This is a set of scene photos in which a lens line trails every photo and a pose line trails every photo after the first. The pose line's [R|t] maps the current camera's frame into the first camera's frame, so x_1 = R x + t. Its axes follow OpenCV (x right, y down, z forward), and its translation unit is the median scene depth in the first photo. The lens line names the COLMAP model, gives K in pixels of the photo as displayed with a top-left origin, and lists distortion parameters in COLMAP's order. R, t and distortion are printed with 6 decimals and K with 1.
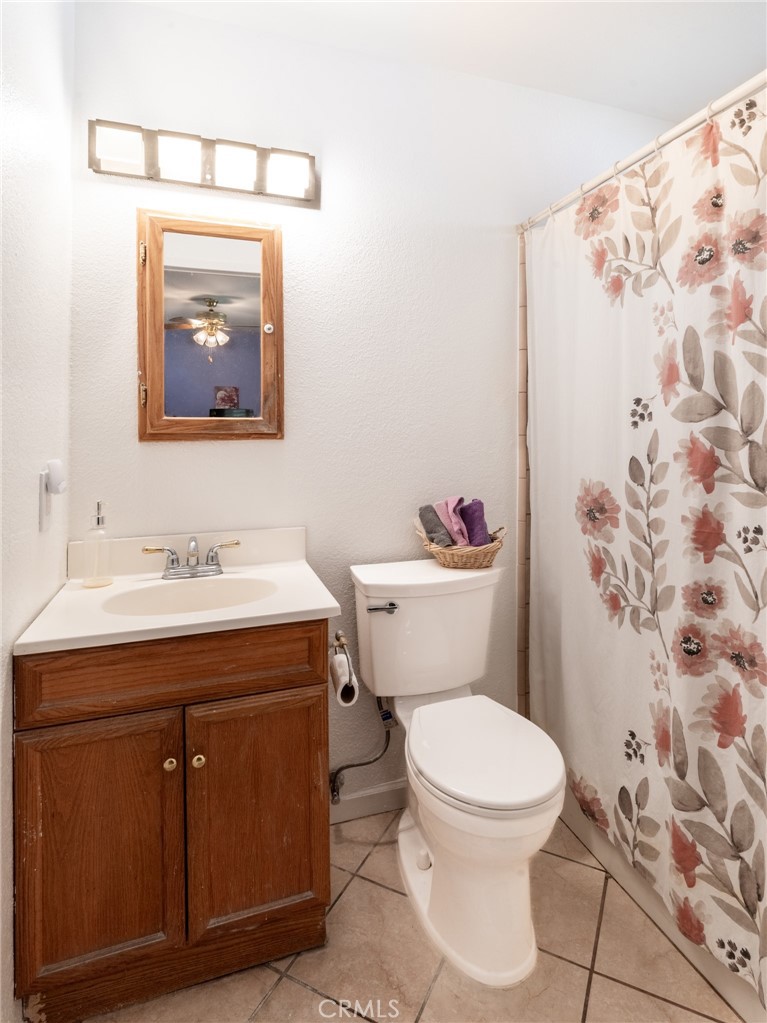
lens RADIAL K [[522.7, 0, 384.5], [0, 522.7, 511.0], [0, 0, 1]] dist [0.005330, -0.006792]
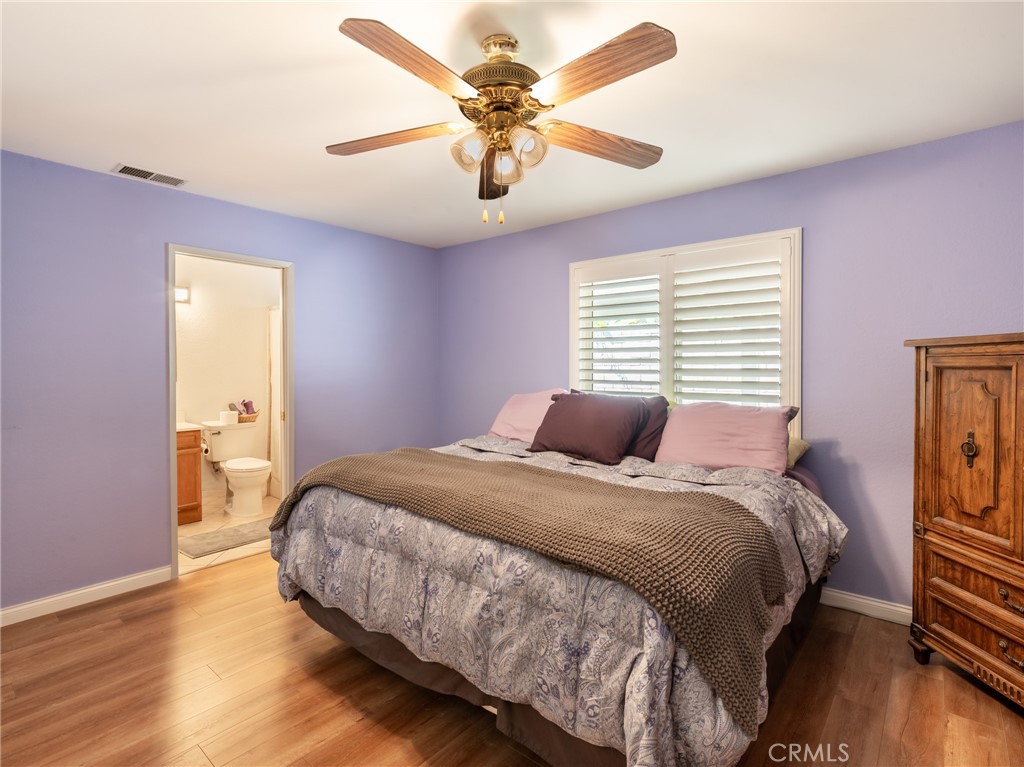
lens RADIAL K [[523.2, 0, 515.0], [0, 523.2, 373.9], [0, 0, 1]] dist [0.005330, -0.006792]
pose [[0.840003, 0.003972, 0.542567, -0.196825], [0.070674, 0.990653, -0.116670, 0.315404], [-0.537959, 0.136349, 0.831871, -2.593343]]
